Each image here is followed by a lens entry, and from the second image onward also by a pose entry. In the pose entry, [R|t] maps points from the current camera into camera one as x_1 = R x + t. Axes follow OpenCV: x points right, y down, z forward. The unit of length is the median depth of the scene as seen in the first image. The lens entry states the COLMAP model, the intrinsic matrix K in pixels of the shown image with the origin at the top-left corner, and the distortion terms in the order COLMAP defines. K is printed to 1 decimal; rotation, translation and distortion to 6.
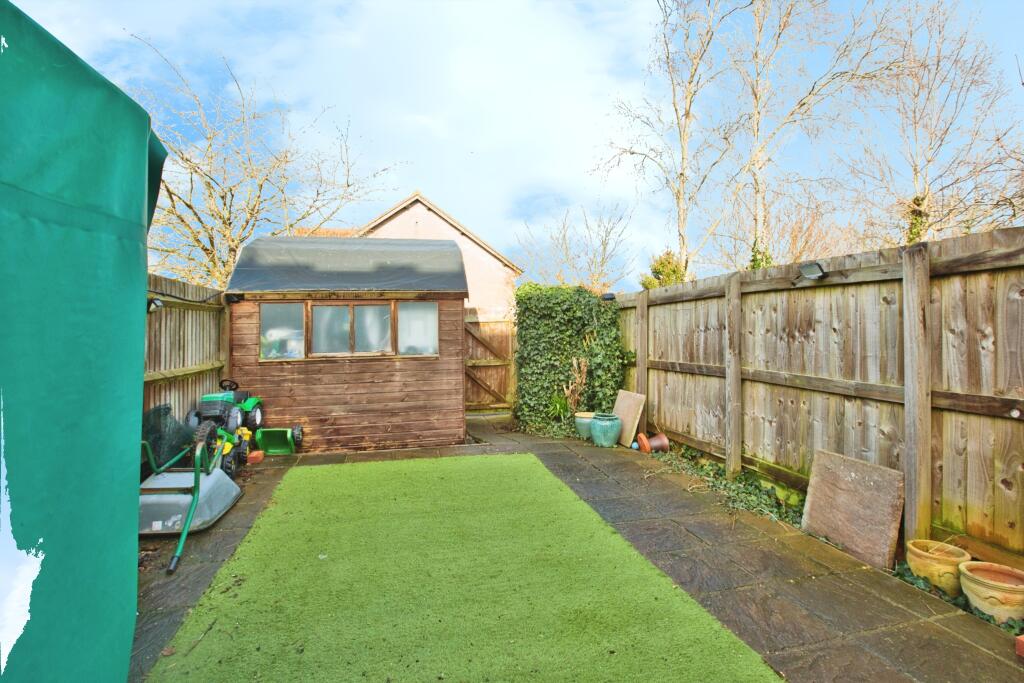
lens RADIAL K [[493.5, 0, 513.9], [0, 493.5, 307.9], [0, 0, 1]] dist [-0.000694, 0.000114]
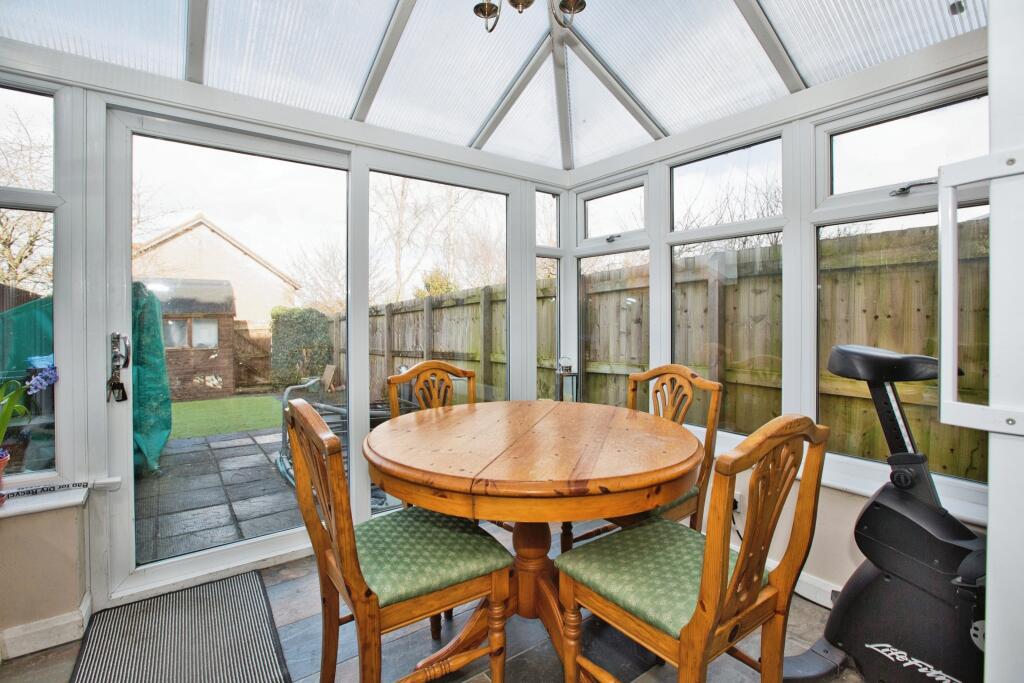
lens RADIAL K [[467.2, 0, 482.4], [0, 467.2, 319.3], [0, 0, 1]] dist [0.000926, 0.000376]
pose [[0.938992, -0.003217, 0.343923, 0.141096], [-0.000793, 0.999933, 0.011519, -0.025750], [-0.343937, -0.011089, 0.938927, -0.784603]]
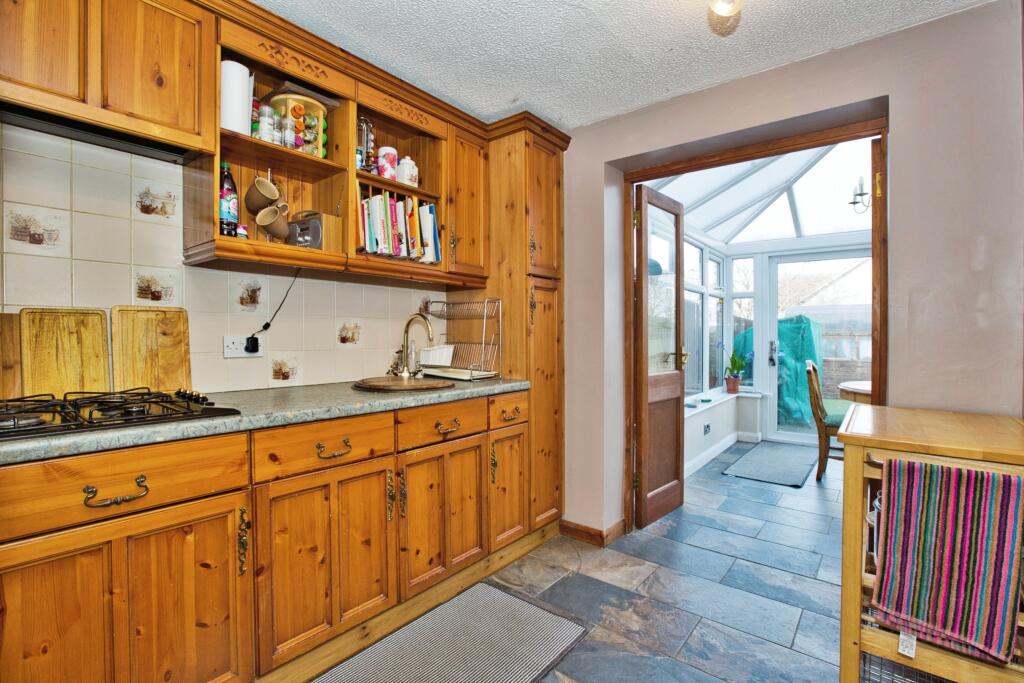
lens RADIAL K [[478.4, 0, 512.0], [0, 478.4, 341.5], [0, 0, 1]] dist [0.000145, 0.000373]
pose [[0.623548, 0.008019, -0.781744, 0.382286], [0.005810, 0.999872, 0.014891, -0.024729], [0.781764, -0.013827, 0.623422, -1.270241]]
